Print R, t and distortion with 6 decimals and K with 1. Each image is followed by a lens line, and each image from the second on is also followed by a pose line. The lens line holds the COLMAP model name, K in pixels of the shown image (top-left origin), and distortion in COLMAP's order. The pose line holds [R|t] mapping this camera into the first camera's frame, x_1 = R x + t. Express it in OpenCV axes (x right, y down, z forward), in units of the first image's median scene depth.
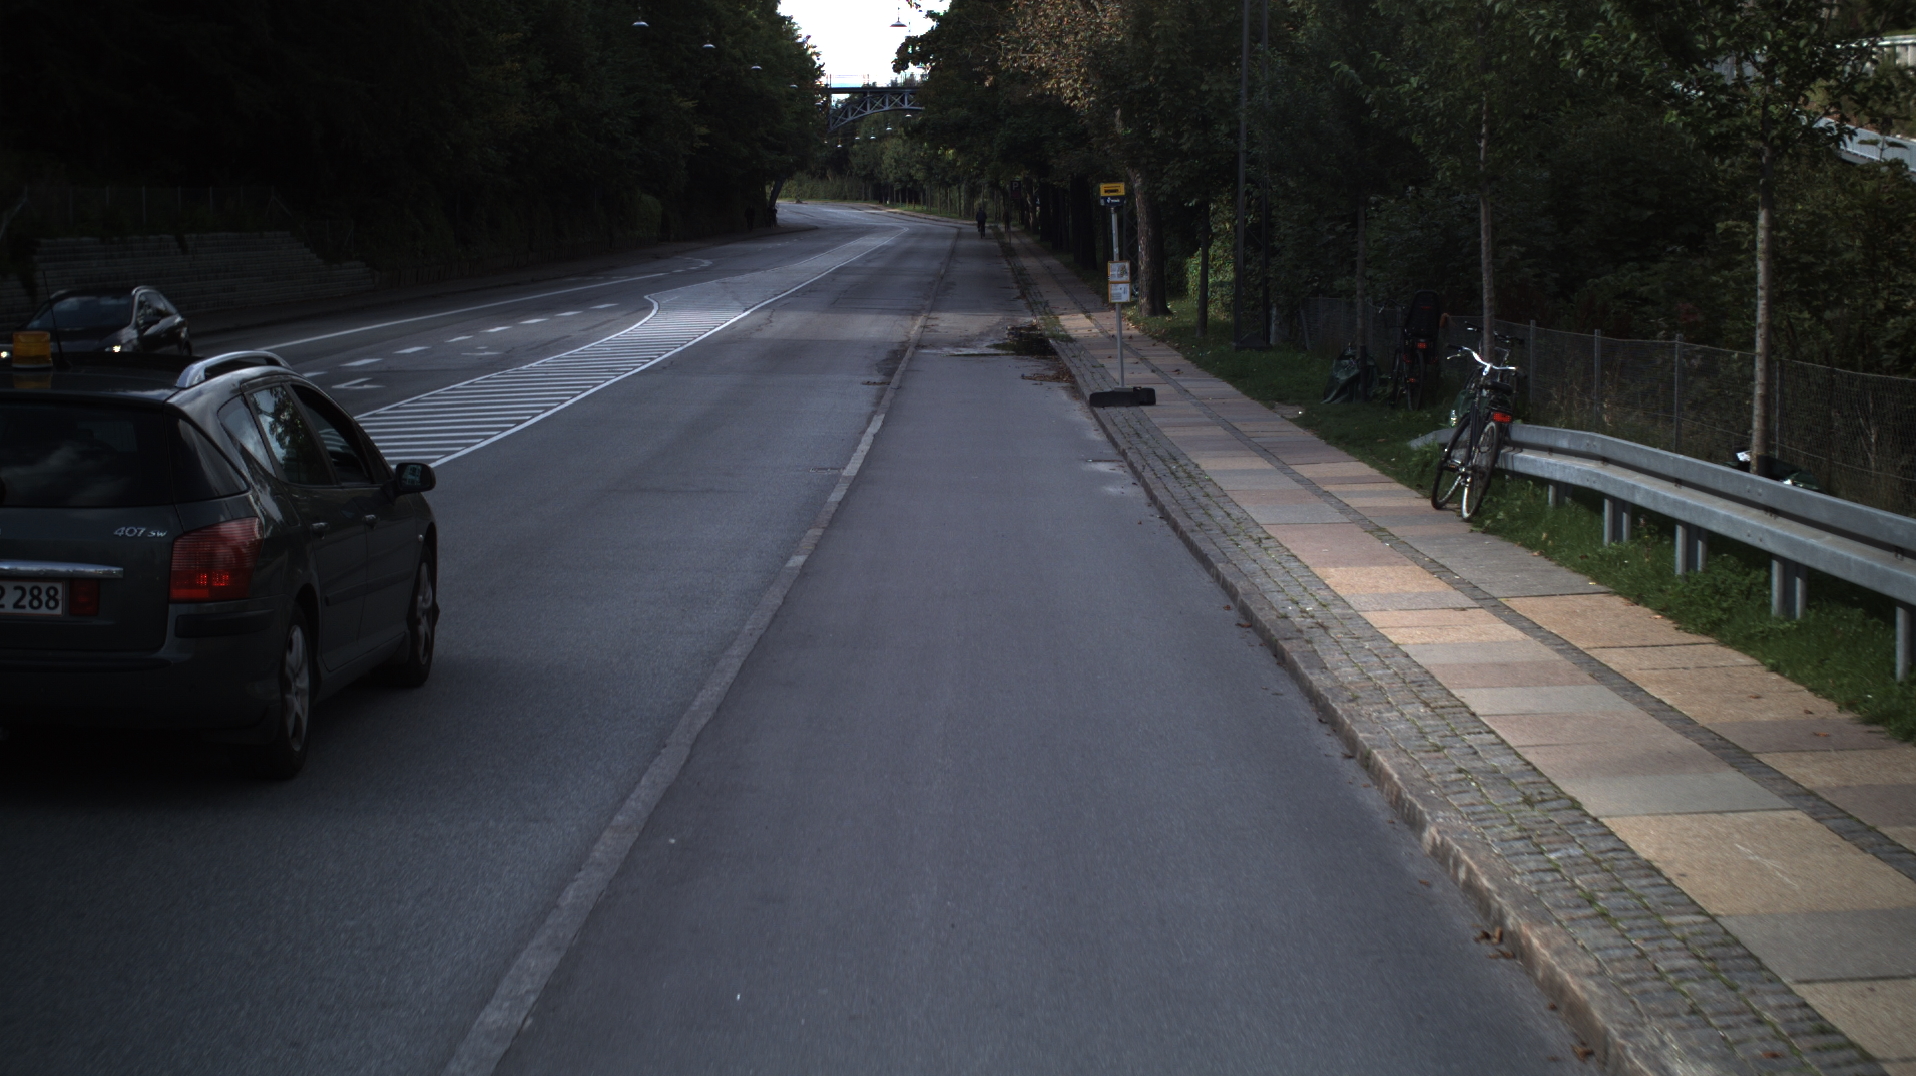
lens RADIAL K [[3362.5, 0, 958.0], [0, 3362.5, 538.0], [0, 0, 1]] dist [-0.242397, 0.177491]
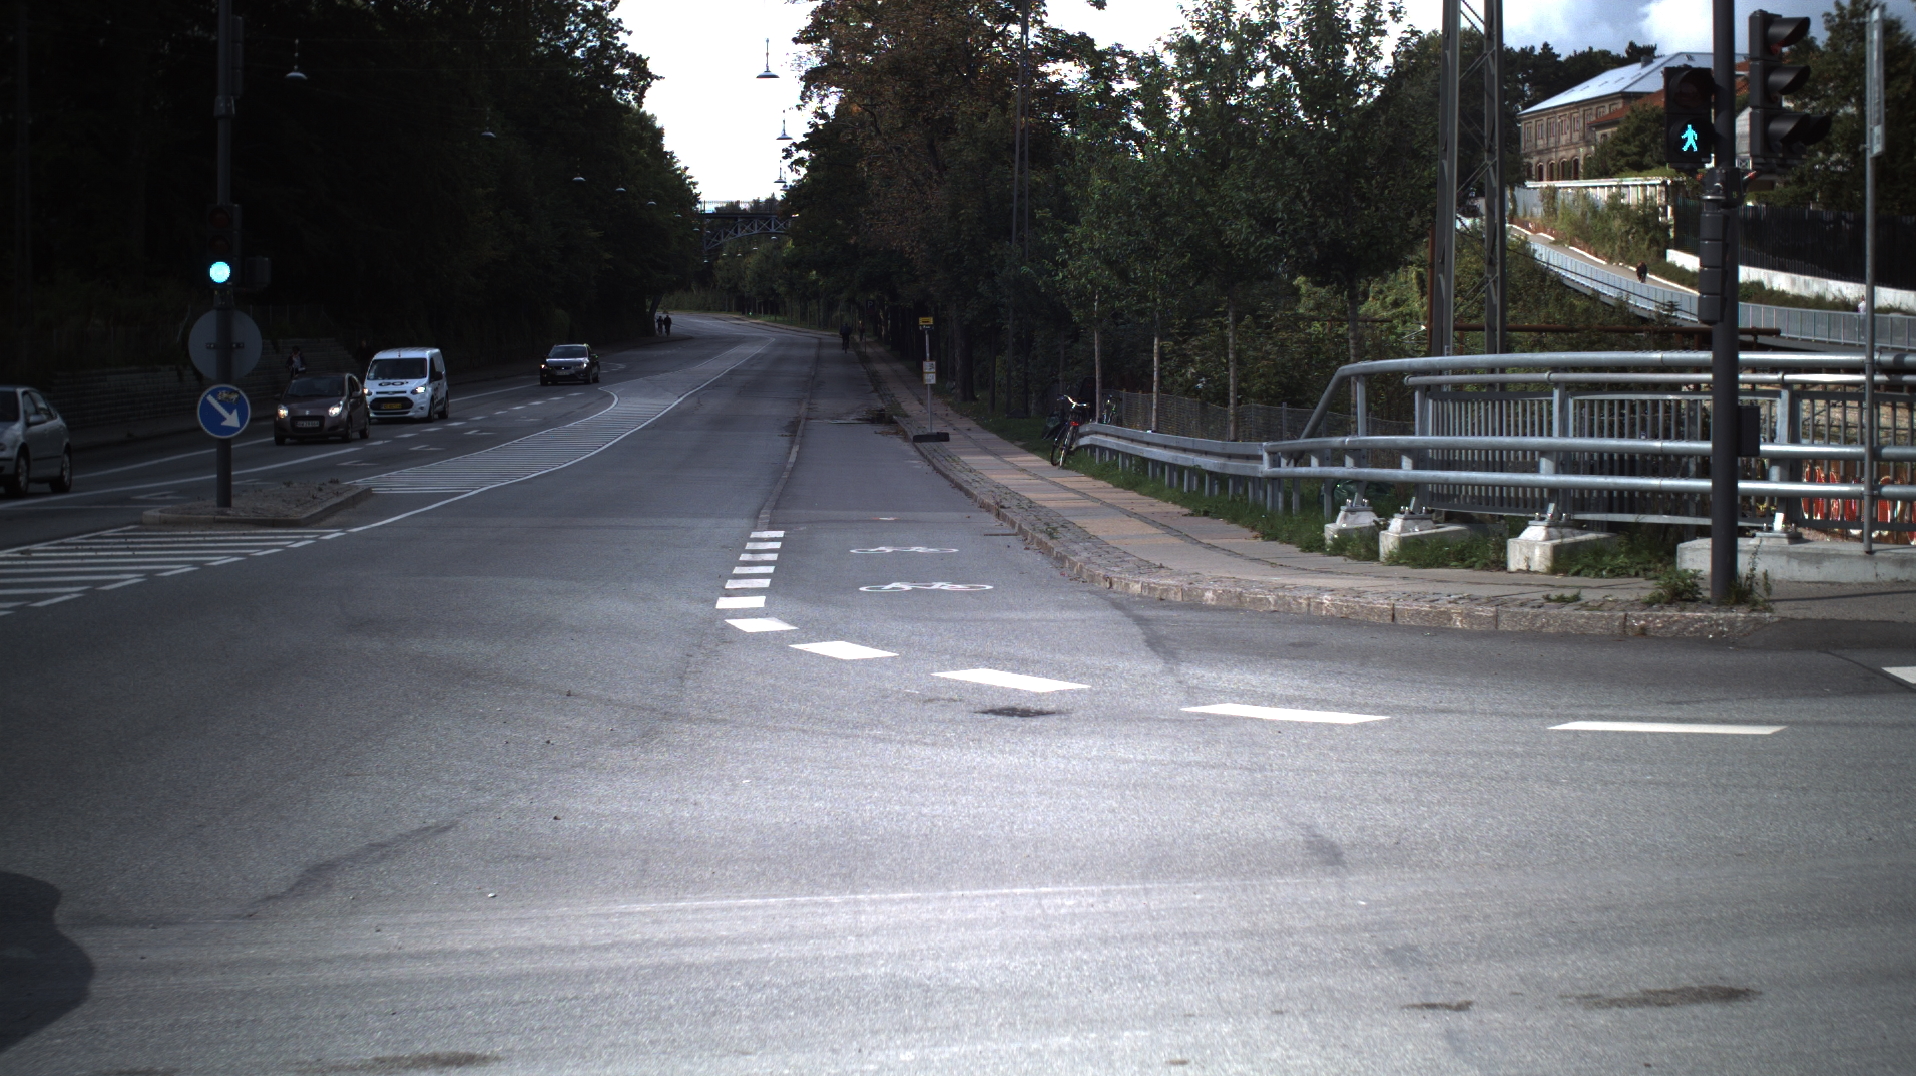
lens RADIAL K [[3362.5, 0, 958.0], [0, 3362.5, 538.0], [0, 0, 1]] dist [-0.242397, 0.177491]
pose [[0.999021, 0.004885, 0.043966, -0.008990], [-0.003451, 0.999461, -0.032633, 0.041491], [-0.044101, 0.032450, 0.998500, -0.465458]]
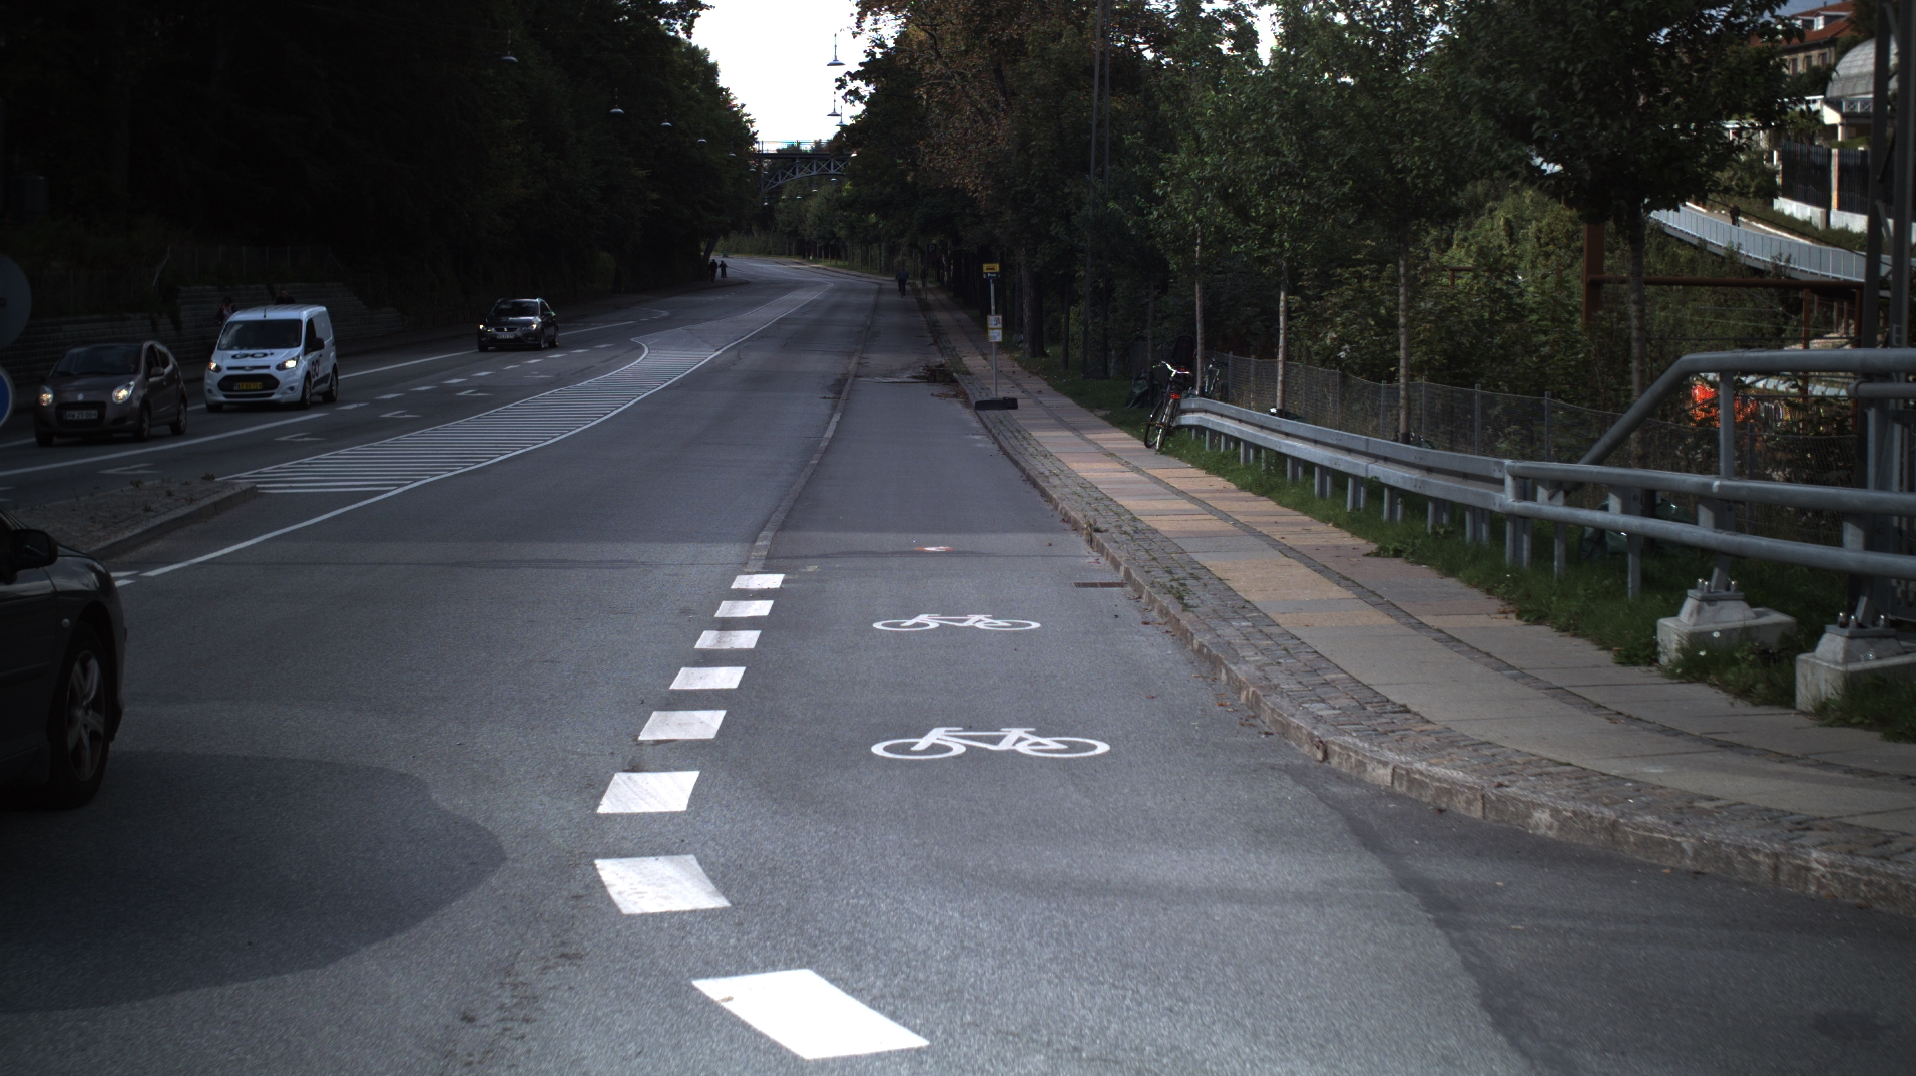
lens RADIAL K [[3362.5, 0, 958.0], [0, 3362.5, 538.0], [0, 0, 1]] dist [-0.242397, 0.177491]
pose [[0.999613, 0.011319, 0.025394, -0.003844], [-0.010910, 0.999809, -0.016211, 0.025912], [-0.025573, 0.015928, 0.999546, -0.310052]]
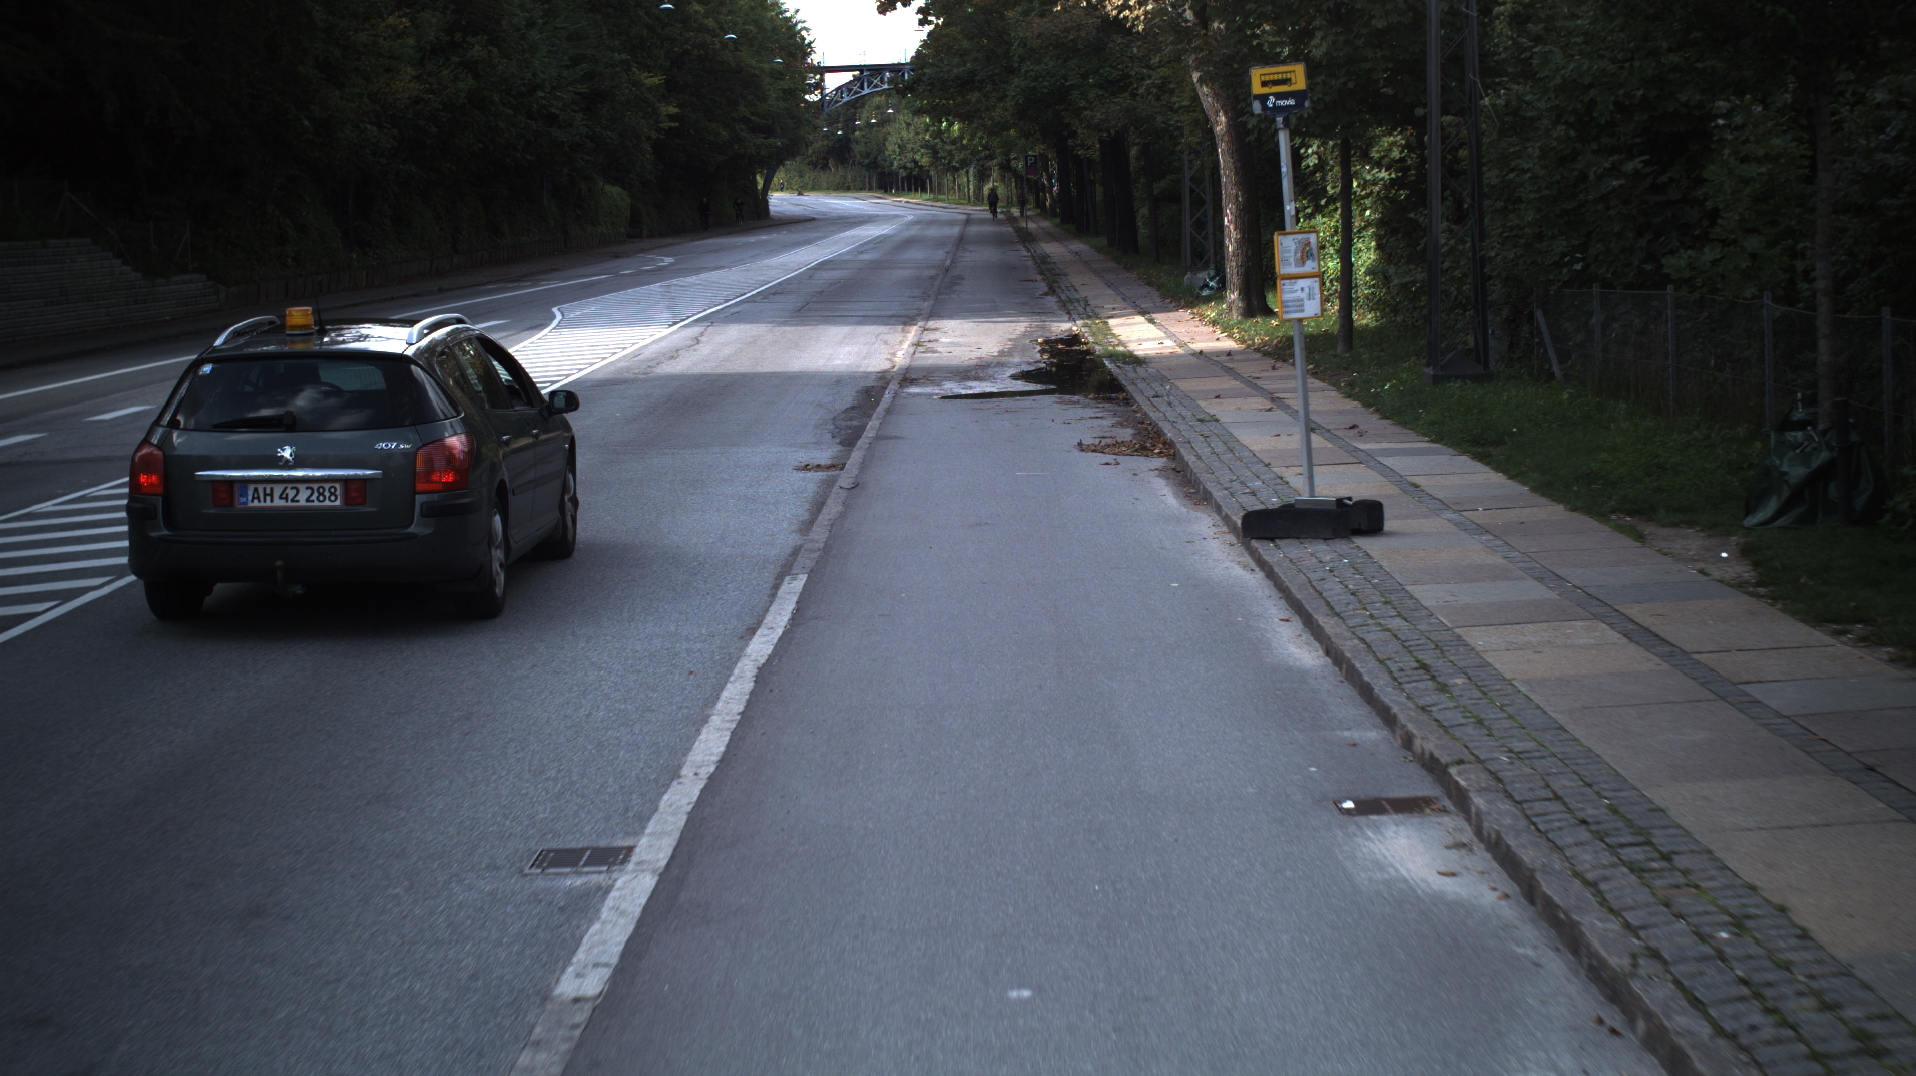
lens RADIAL K [[3362.5, 0, 958.0], [0, 3362.5, 538.0], [0, 0, 1]] dist [-0.242397, 0.177491]
pose [[0.999503, -0.030928, -0.006036, 0.001160], [0.030945, 0.999517, 0.002817, -0.024720], [0.005946, -0.003003, 0.999978, 0.309727]]
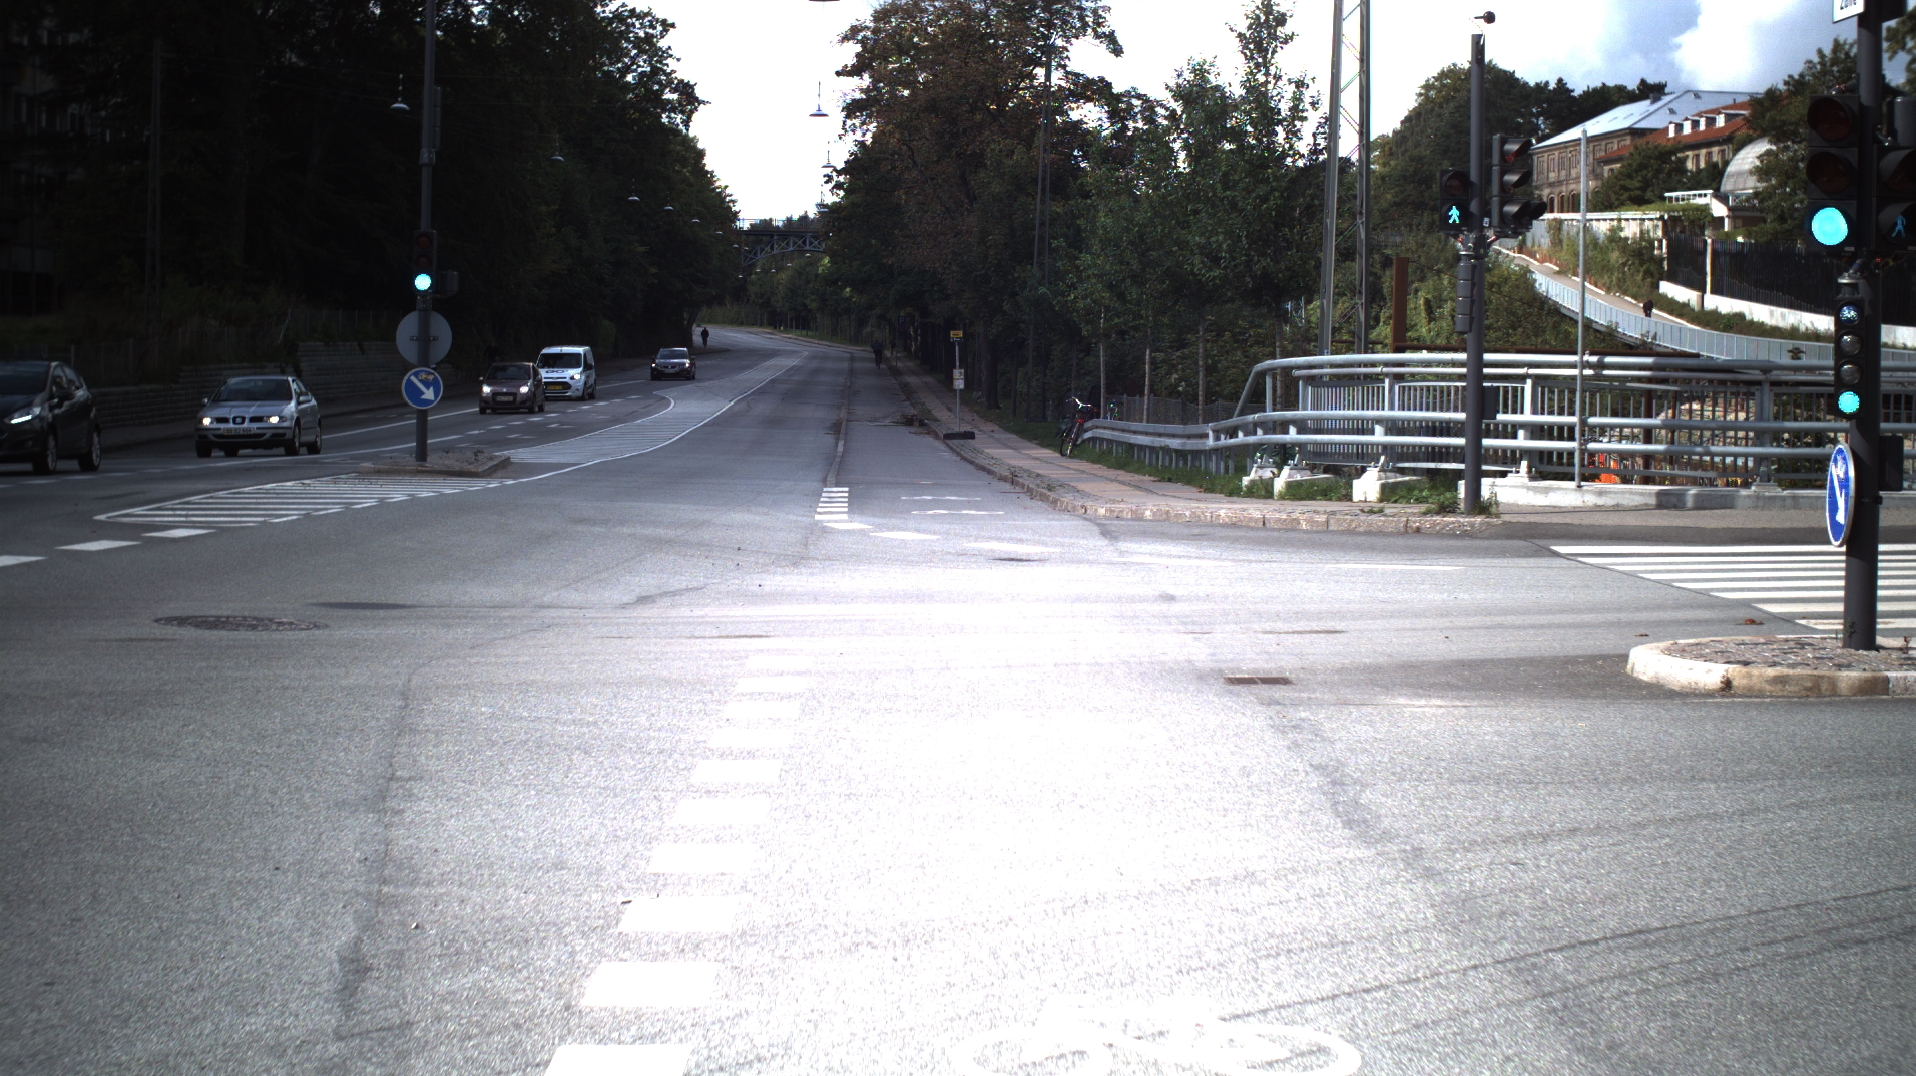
lens RADIAL K [[3362.5, 0, 958.0], [0, 3362.5, 538.0], [0, 0, 1]] dist [-0.242397, 0.177491]
pose [[0.999065, 0.022502, 0.036927, -0.015441], [-0.021093, 0.999051, -0.038105, 0.058560], [-0.037750, 0.037291, 0.998591, -0.620124]]
